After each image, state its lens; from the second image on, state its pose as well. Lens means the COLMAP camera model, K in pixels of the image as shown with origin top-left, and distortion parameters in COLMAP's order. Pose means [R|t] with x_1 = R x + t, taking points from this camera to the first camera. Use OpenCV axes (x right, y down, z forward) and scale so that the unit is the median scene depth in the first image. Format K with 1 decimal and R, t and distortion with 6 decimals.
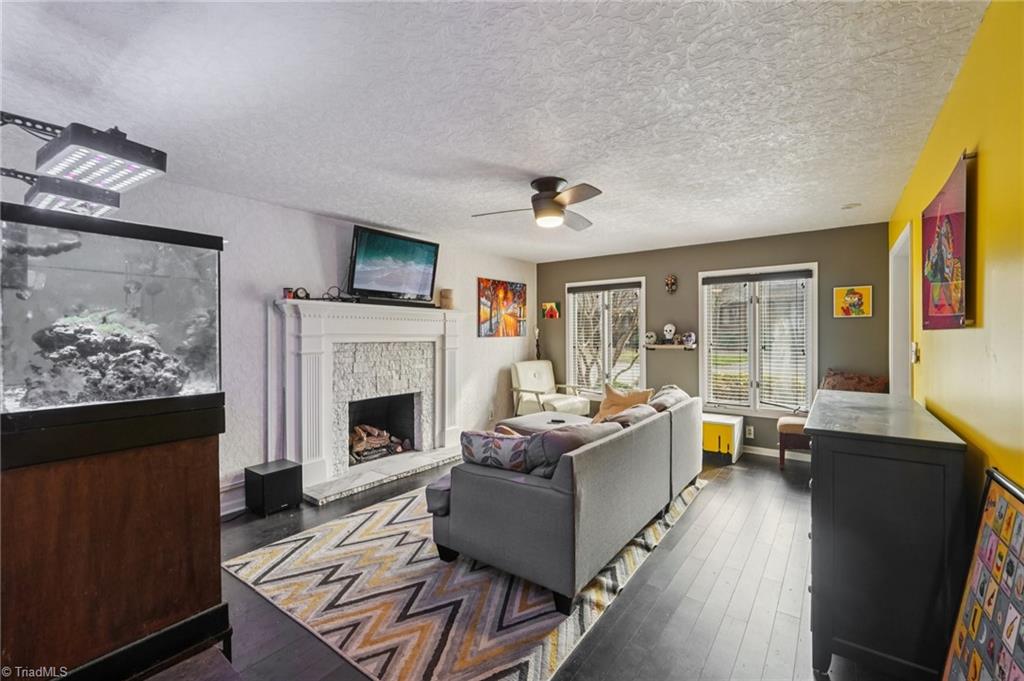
lens RADIAL K [[429.5, 0, 511.8], [0, 429.5, 336.9], [0, 0, 1]] dist [-0.013073, 0.003322]
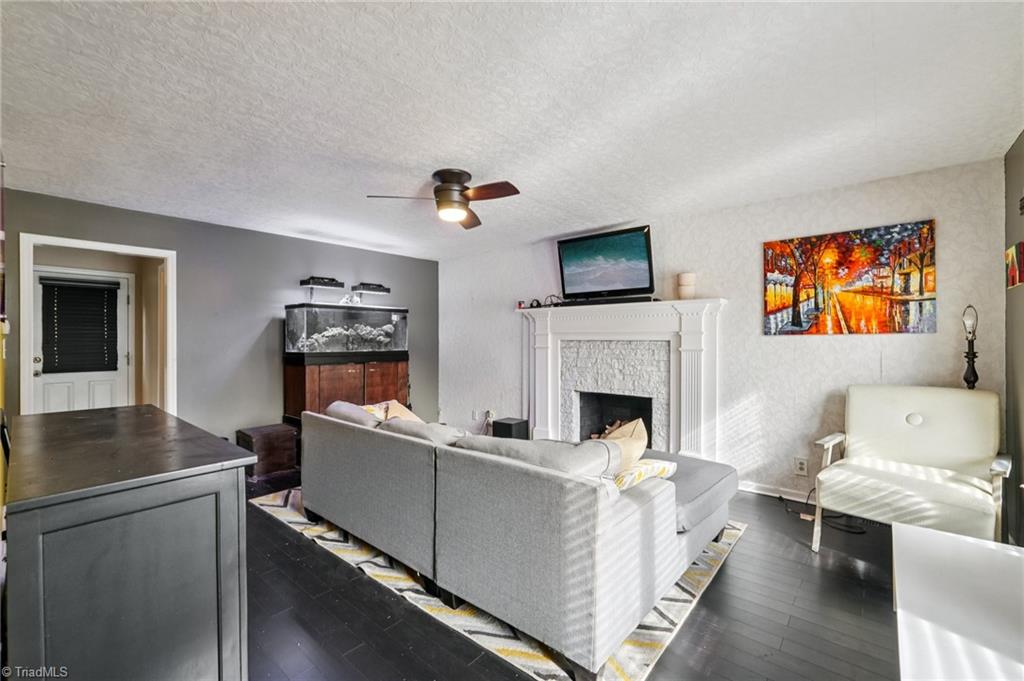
lens RADIAL K [[429.5, 0, 517.6], [0, 429.5, 339.3], [0, 0, 1]] dist [-0.013073, 0.003322]
pose [[-0.046368, 0.000147, -0.998924, 0.674758], [-0.004160, 0.999991, 0.000340, 0.009481], [0.998916, 0.004172, -0.046367, 0.765083]]
